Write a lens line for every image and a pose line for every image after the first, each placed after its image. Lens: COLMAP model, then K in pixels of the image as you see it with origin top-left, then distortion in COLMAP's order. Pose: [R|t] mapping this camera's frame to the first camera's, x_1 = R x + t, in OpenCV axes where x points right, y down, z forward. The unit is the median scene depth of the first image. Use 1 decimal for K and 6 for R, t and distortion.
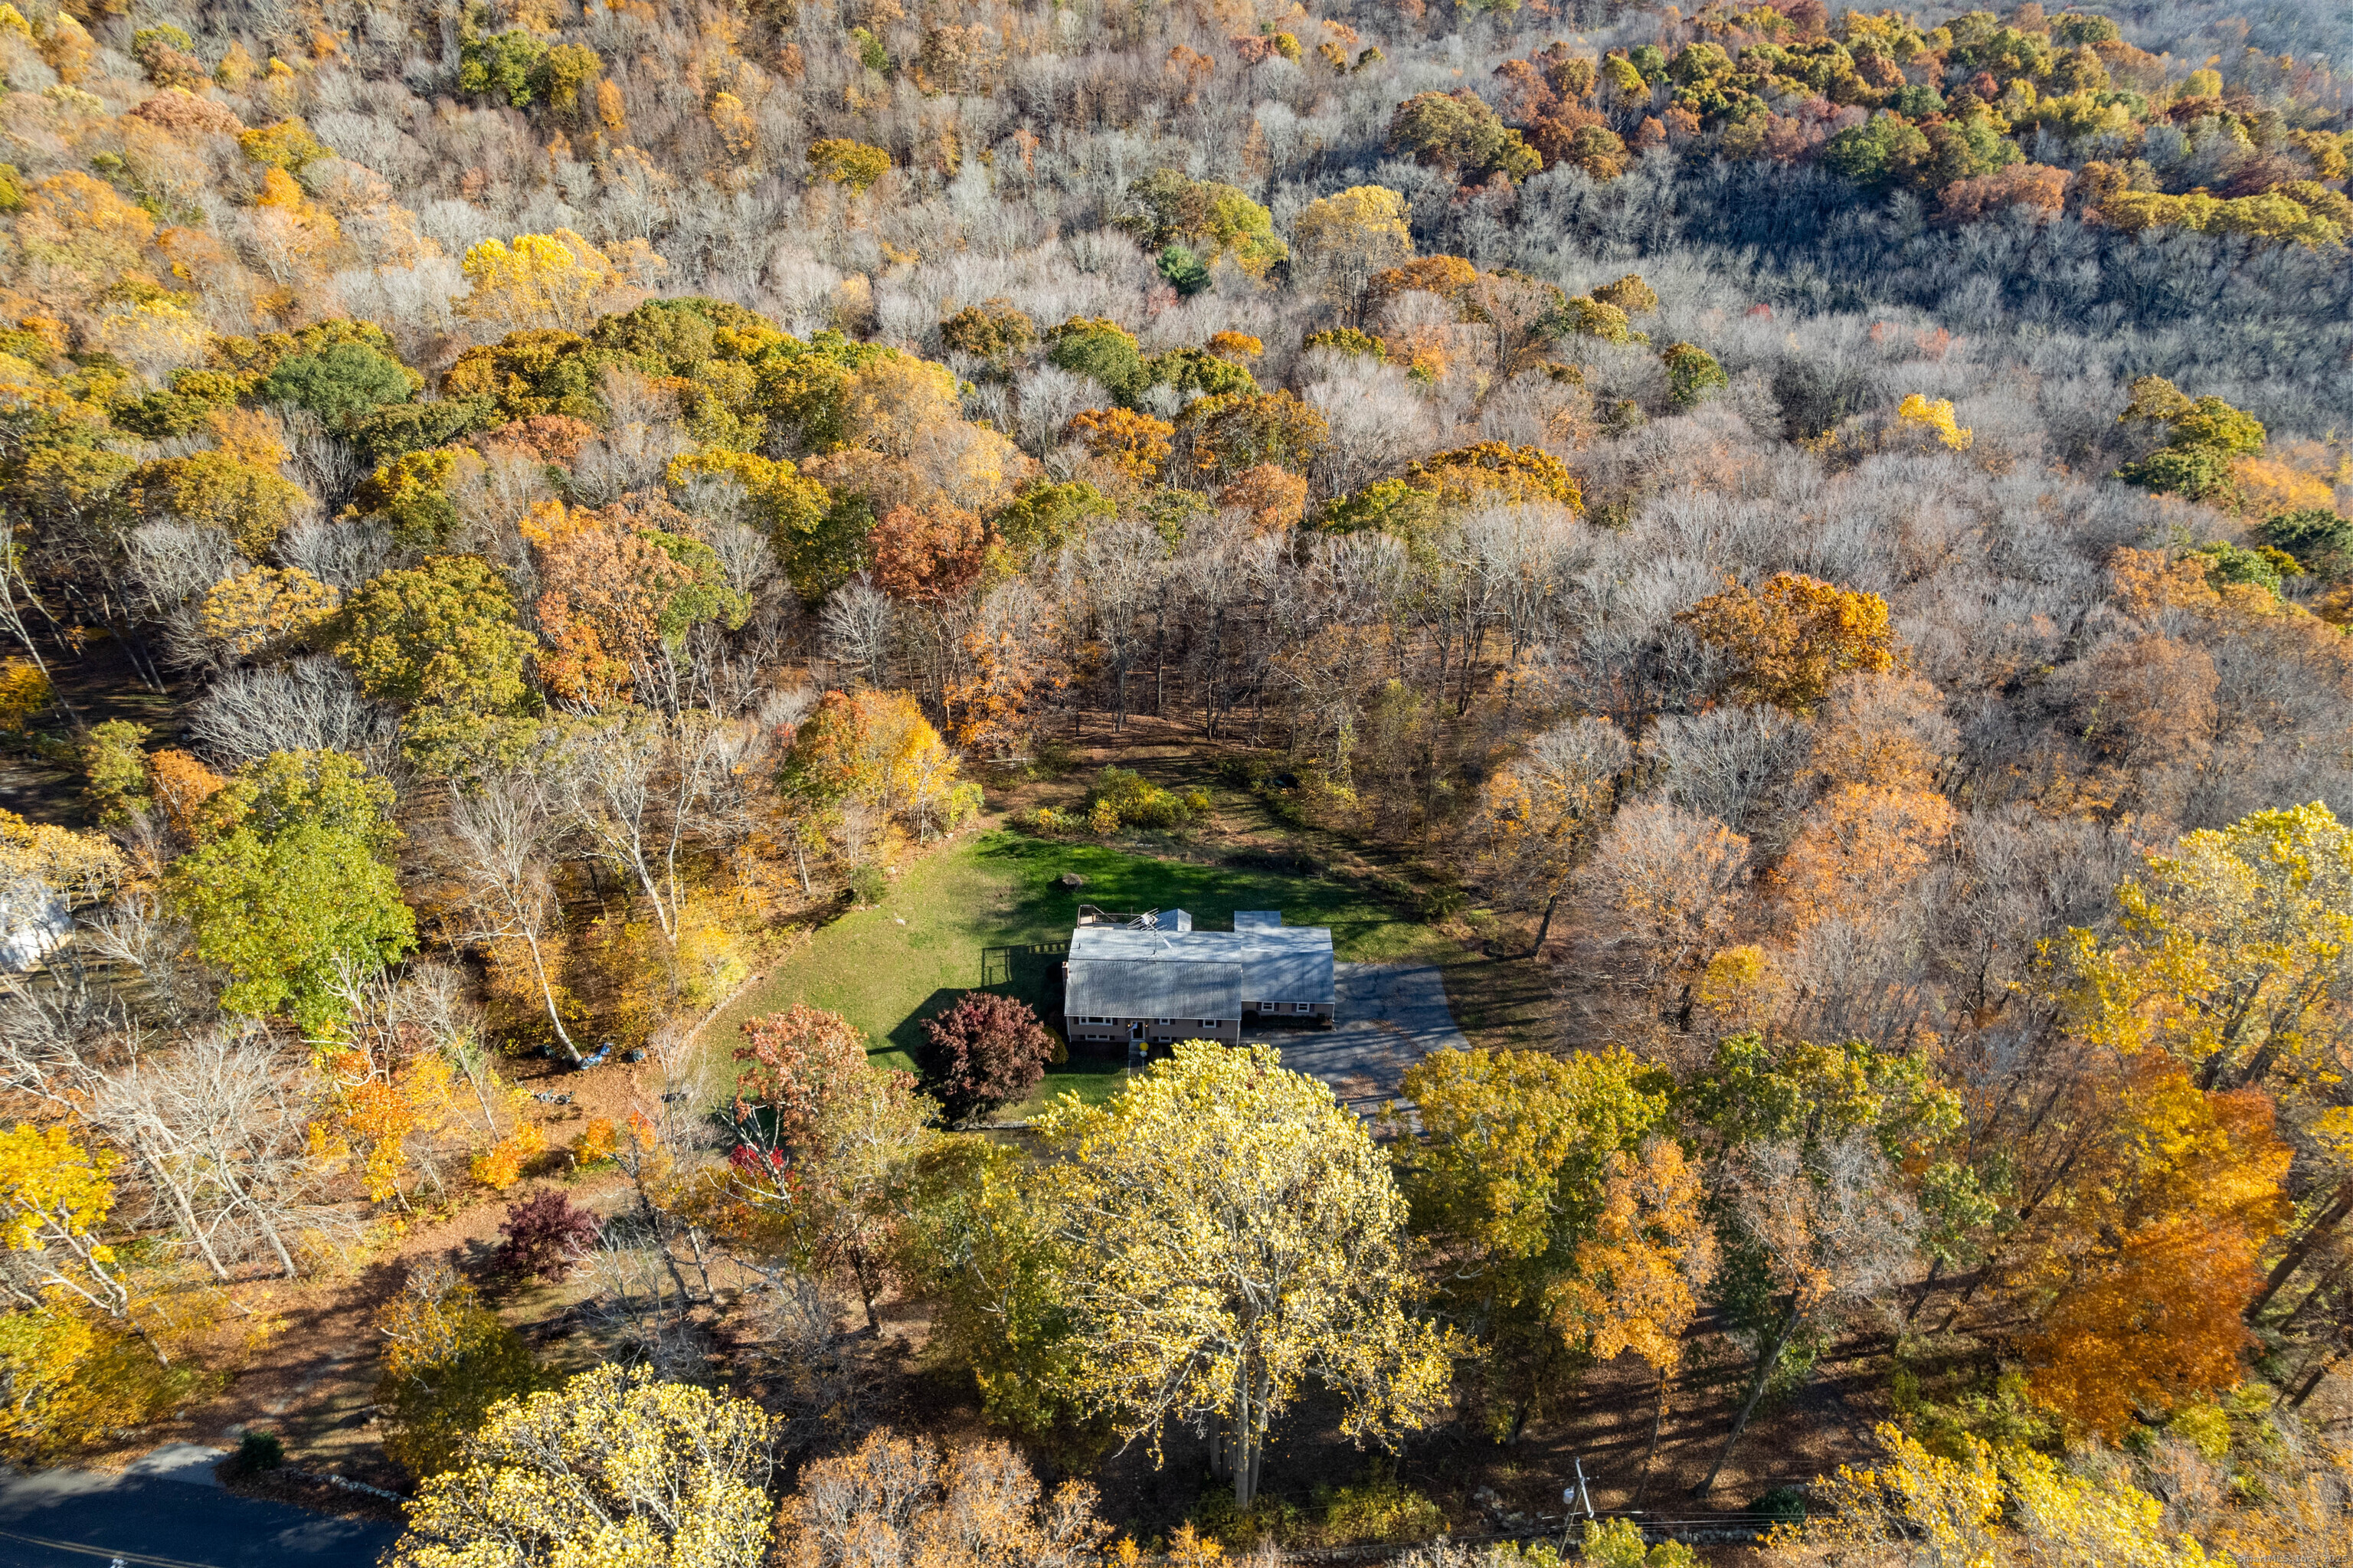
lens RADIAL K [[1519.4, 0, 1177.0], [0, 1519.4, 784.2], [0, 0, 1]] dist [-0.047236, 0.015809]
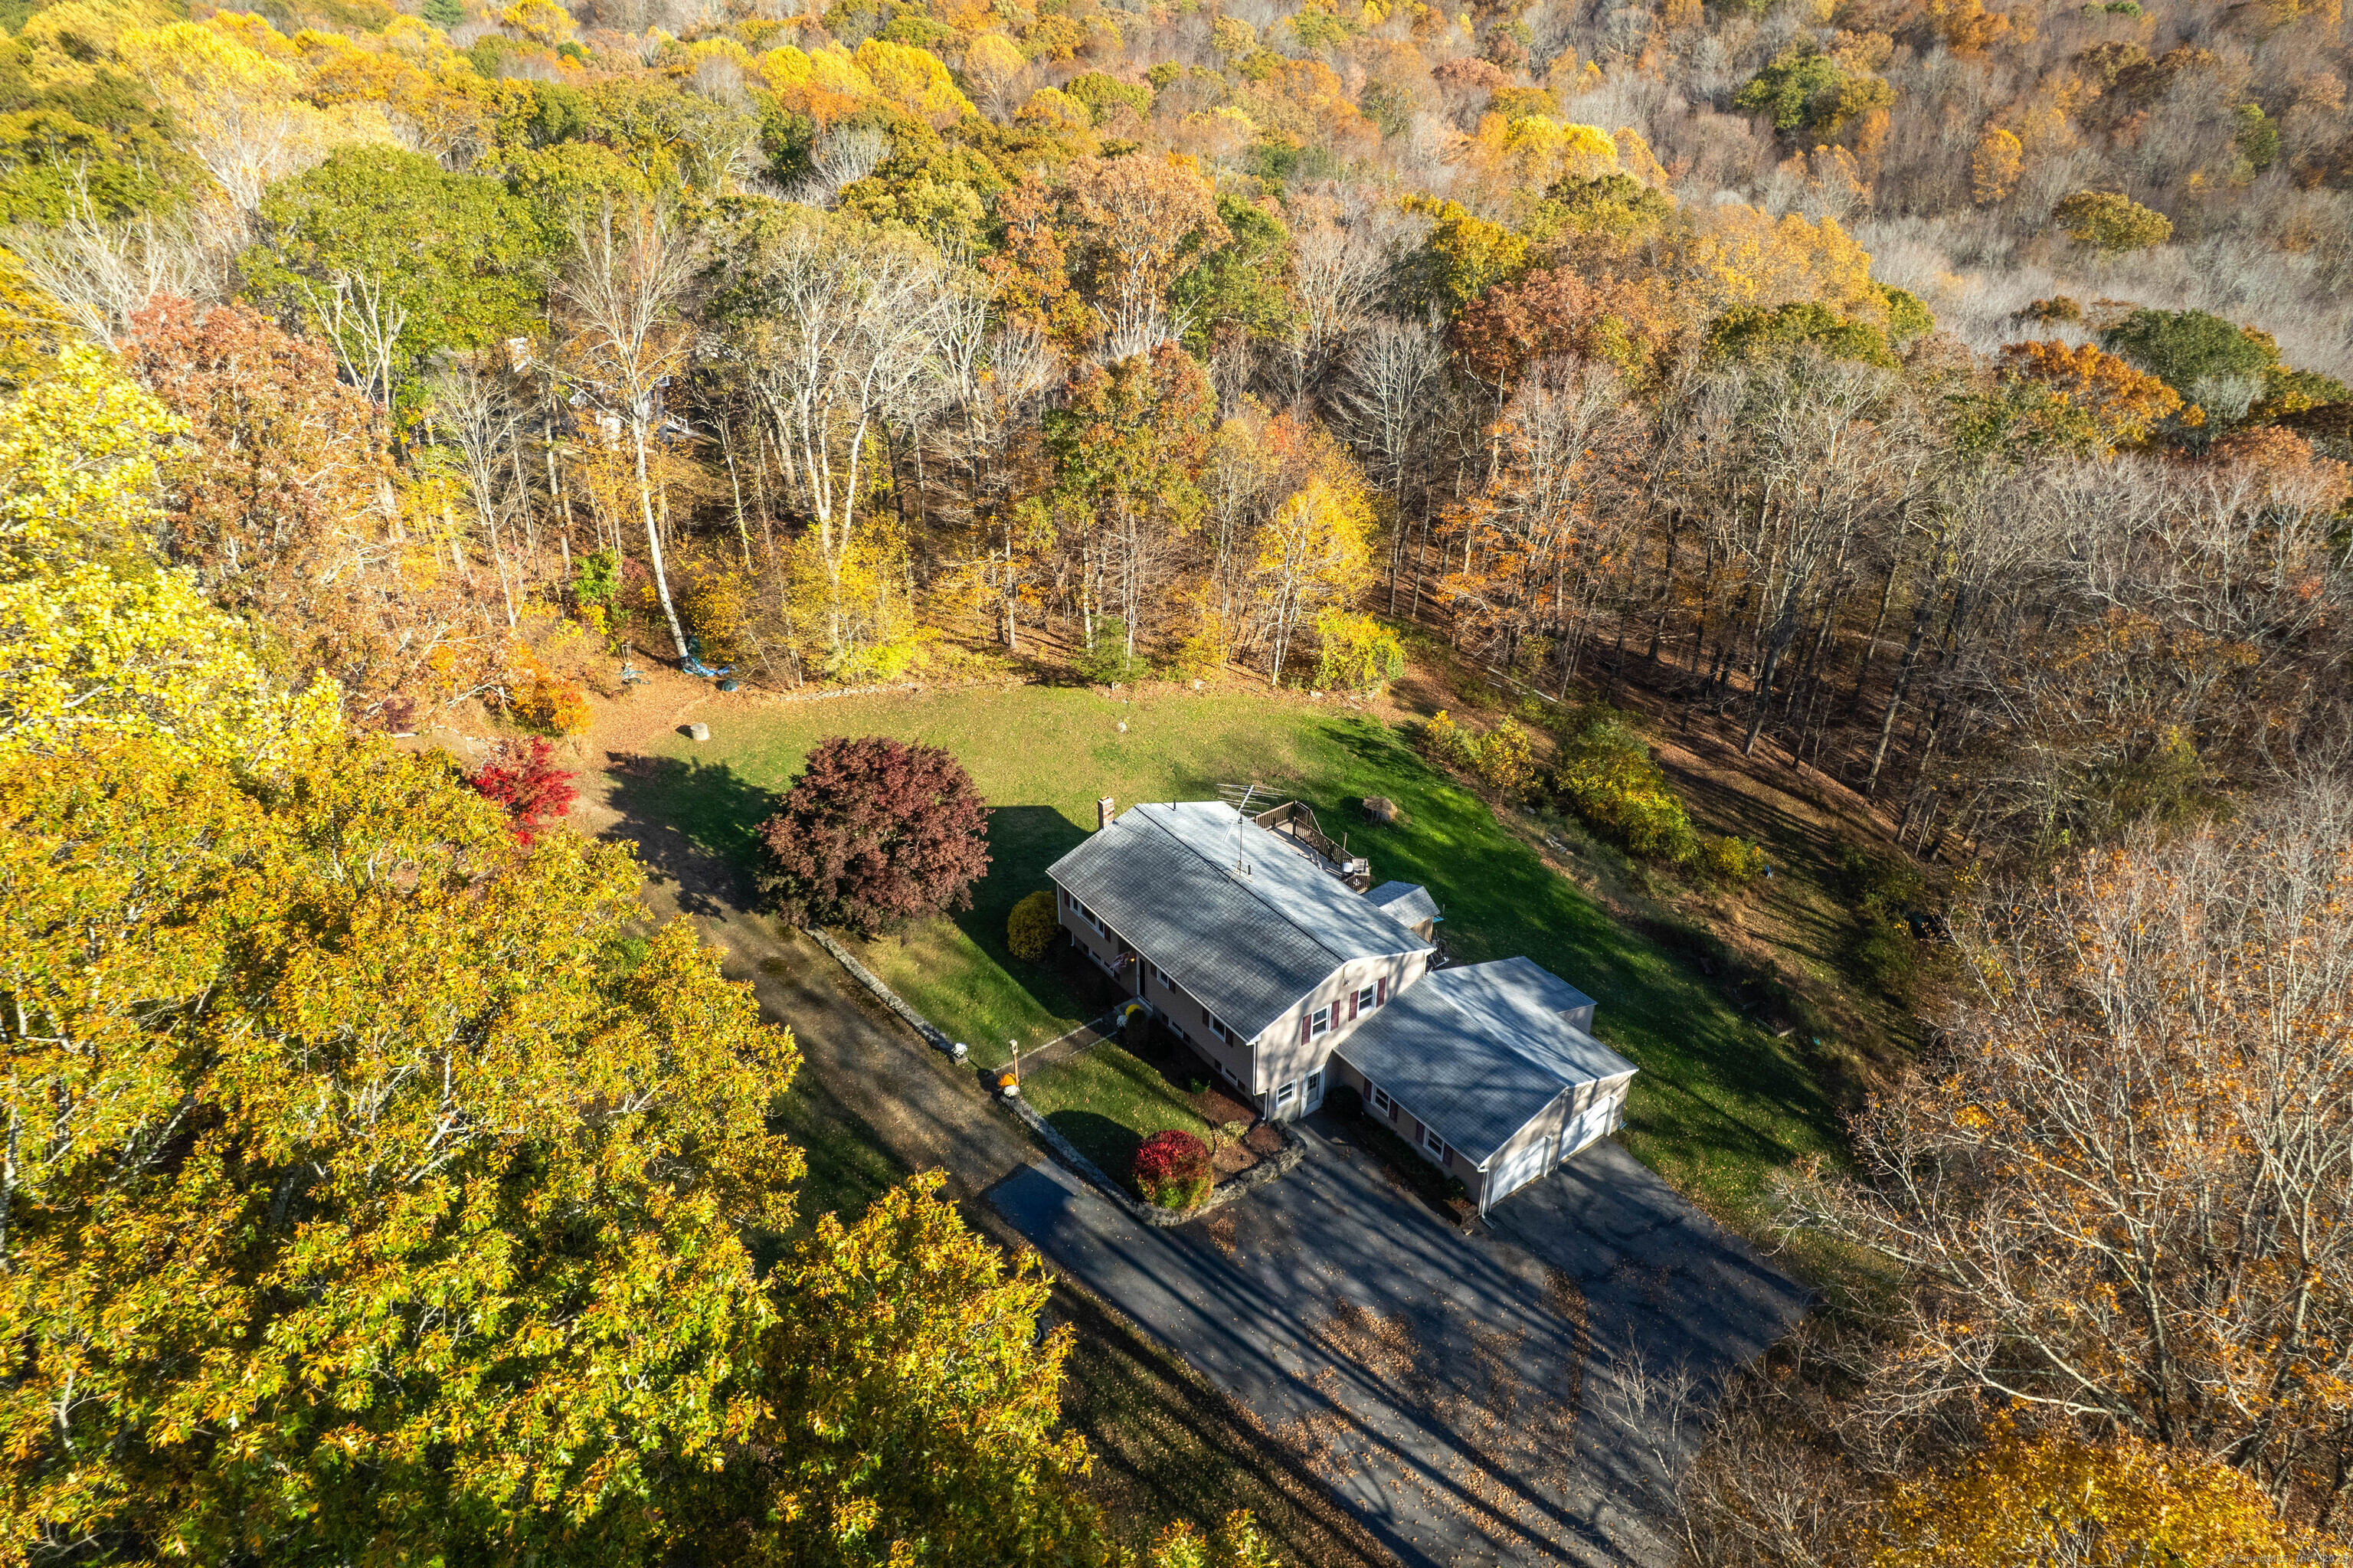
lens RADIAL K [[1519.4, 0, 1176.6], [0, 1519.4, 783.2], [0, 0, 1]] dist [-0.047236, 0.015809]
pose [[0.618013, 0.404418, -0.674171, 0.279832], [-0.499954, 0.863973, 0.059967, 0.063167], [0.606717, 0.299994, 0.736137, 0.565290]]
